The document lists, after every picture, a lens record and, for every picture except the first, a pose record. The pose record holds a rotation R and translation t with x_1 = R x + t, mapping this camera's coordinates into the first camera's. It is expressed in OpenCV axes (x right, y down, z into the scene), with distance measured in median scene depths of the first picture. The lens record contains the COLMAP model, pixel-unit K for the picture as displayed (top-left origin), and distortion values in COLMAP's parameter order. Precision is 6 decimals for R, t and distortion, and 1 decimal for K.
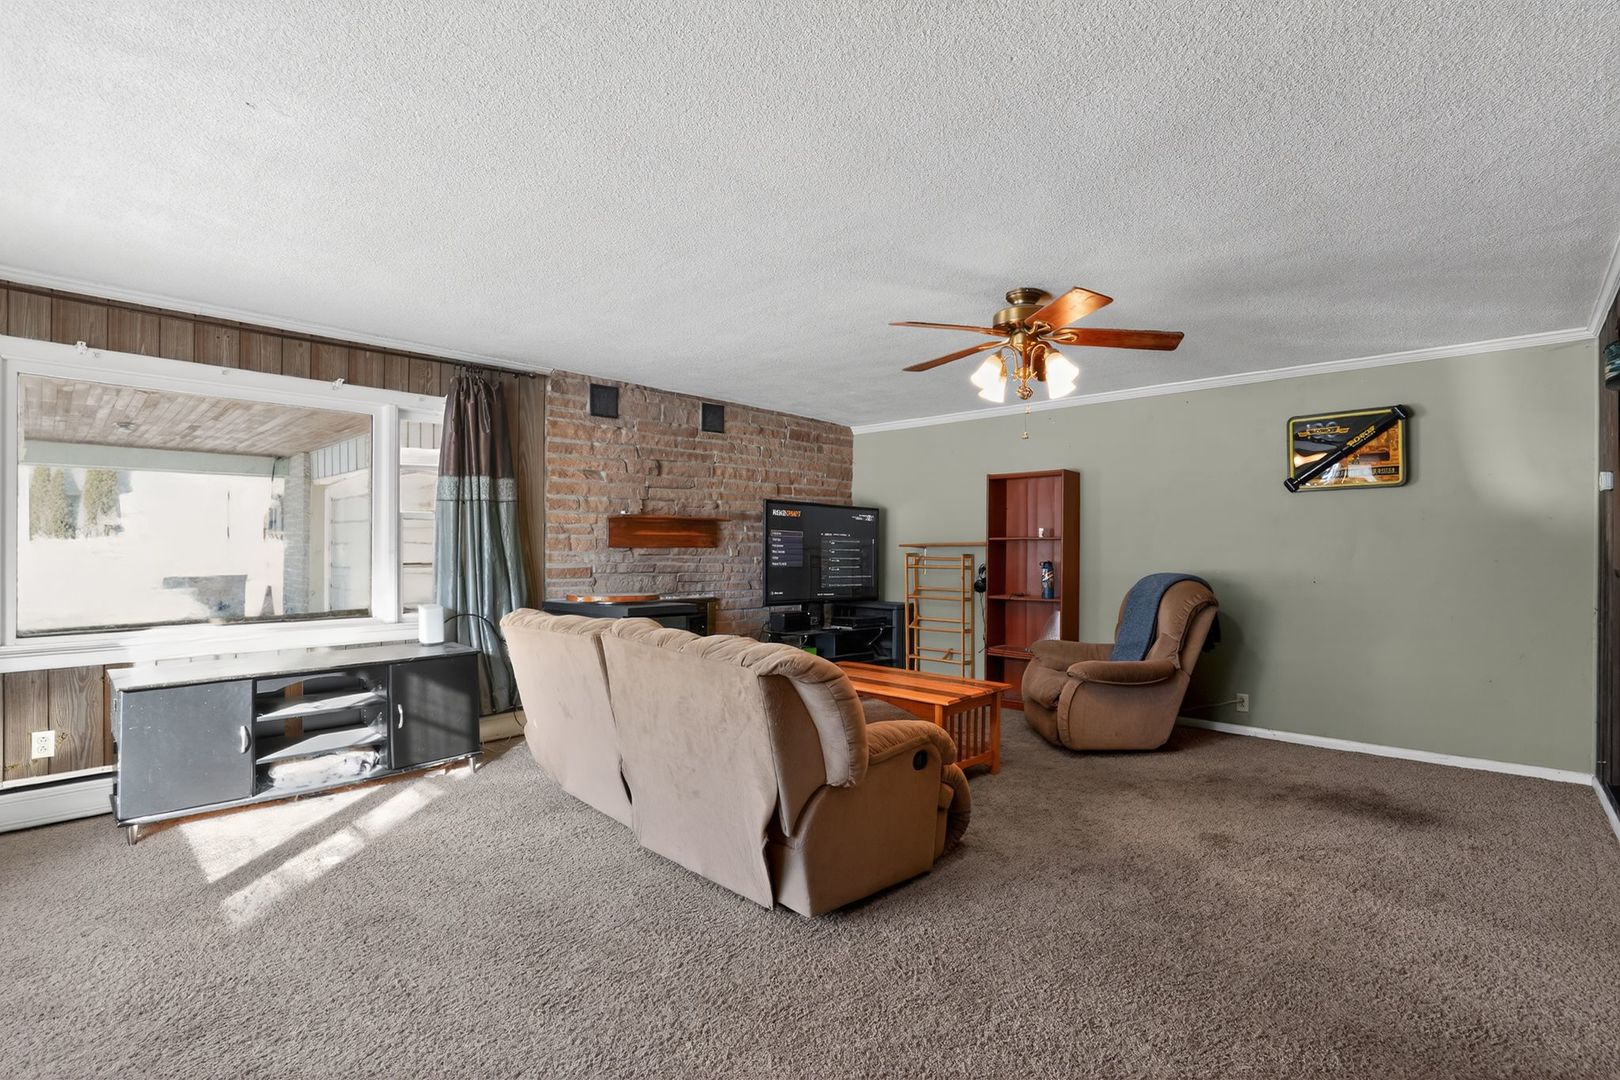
lens RADIAL K [[744.1, 0, 800.3], [0, 744.1, 541.5], [0, 0, 1]] dist [-0.040580, 0.007155]
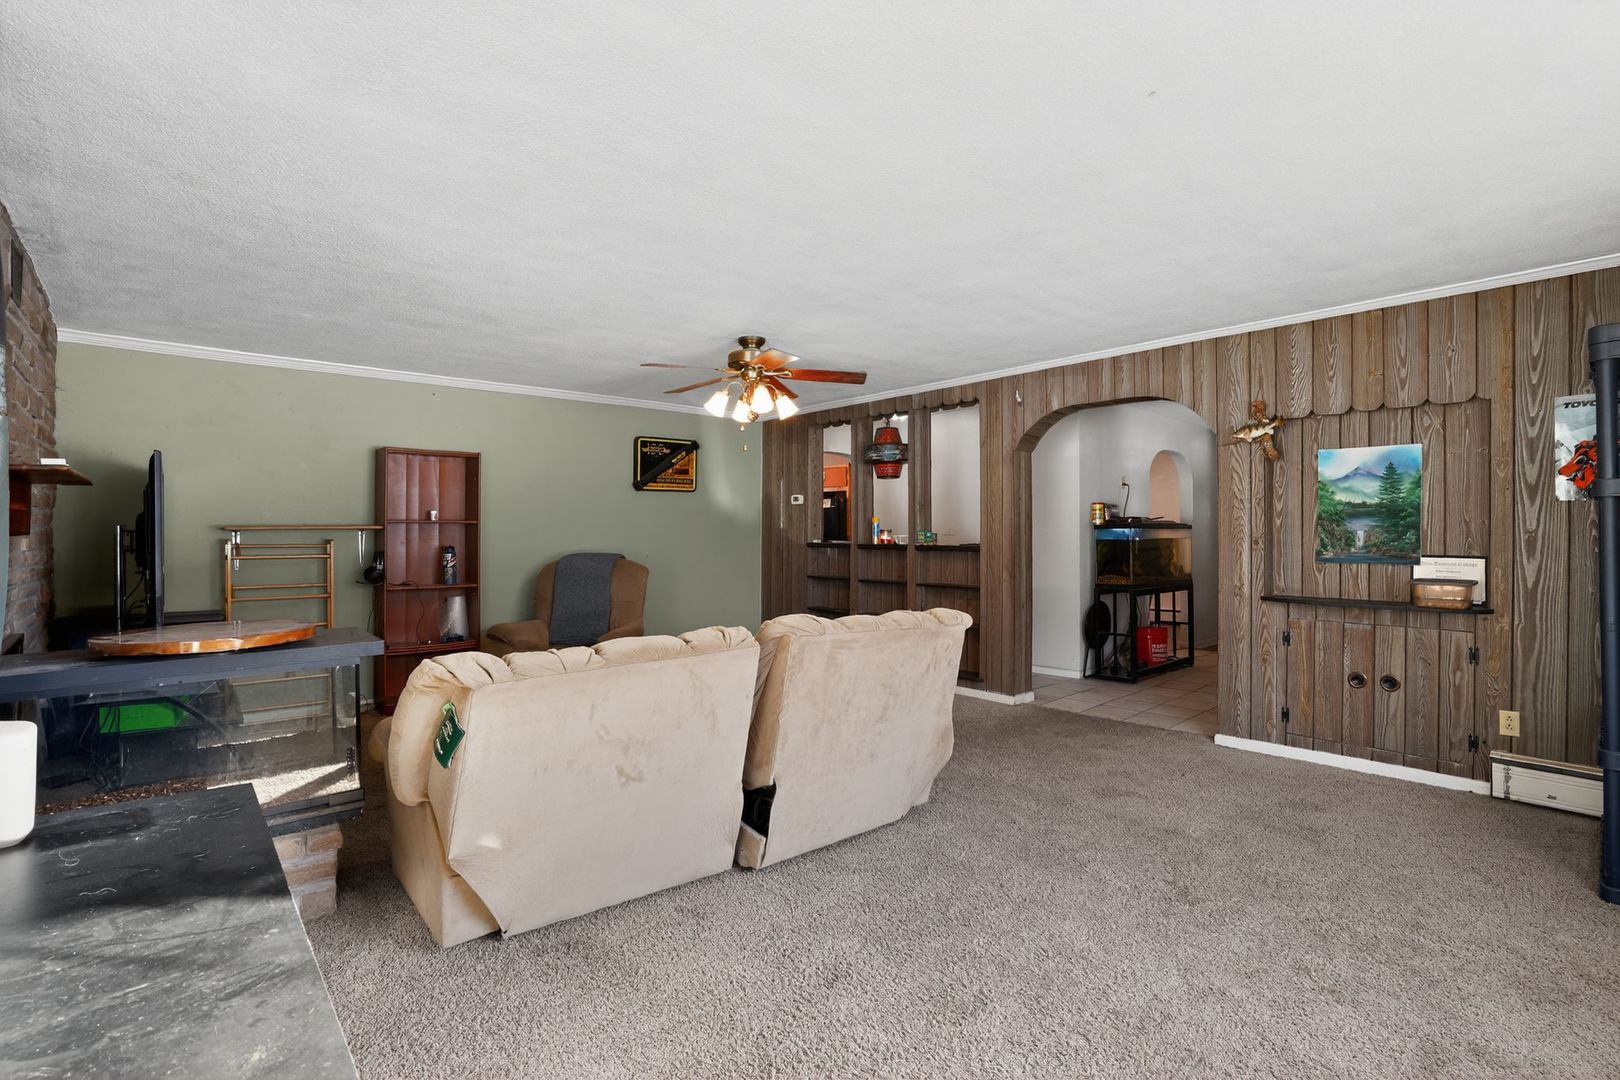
lens RADIAL K [[744.1, 0, 814.7], [0, 744.1, 533.8], [0, 0, 1]] dist [-0.040580, 0.007155]
pose [[0.070555, -0.011263, 0.997444, -0.577478], [-0.008821, 0.999890, 0.011915, -0.004080], [-0.997469, -0.009639, 0.070447, 0.466057]]
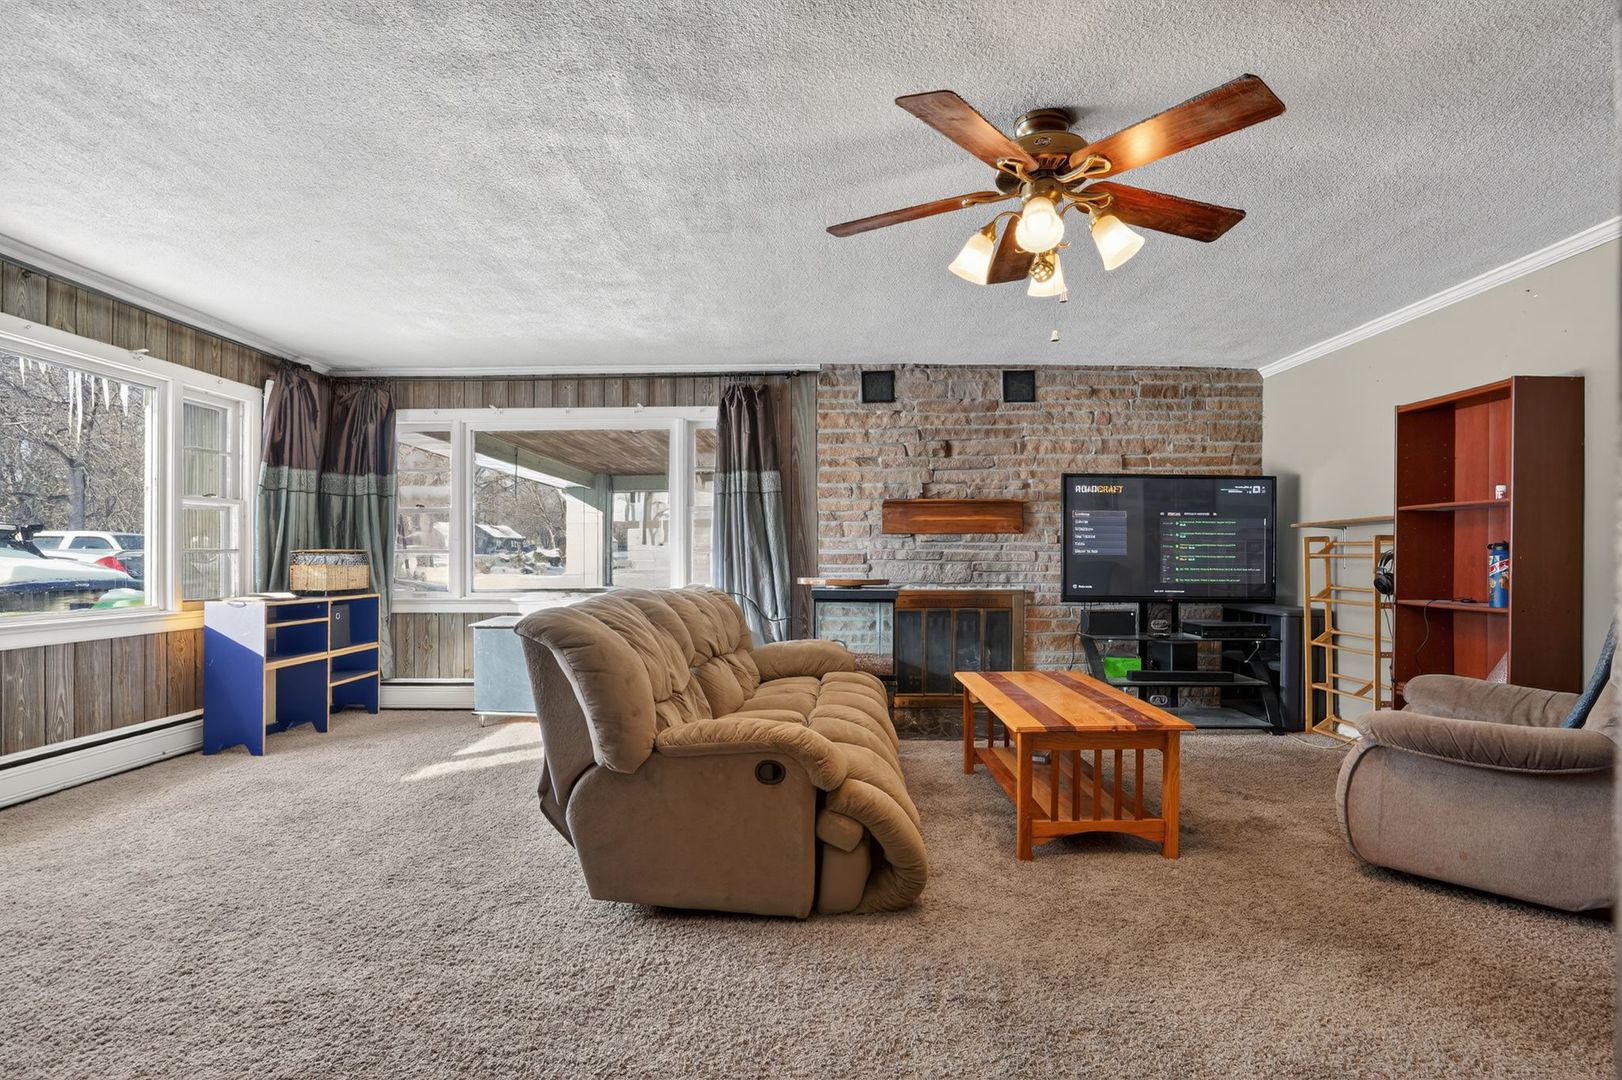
lens RADIAL K [[745.1, 0, 814.7], [0, 745.1, 550.9], [0, 0, 1]] dist [-0.040580, 0.007155]
pose [[0.688232, -0.006829, -0.725458, 0.372012], [0.010565, 0.999944, 0.000609, 0.027375], [0.725413, -0.008084, 0.688266, 0.232051]]
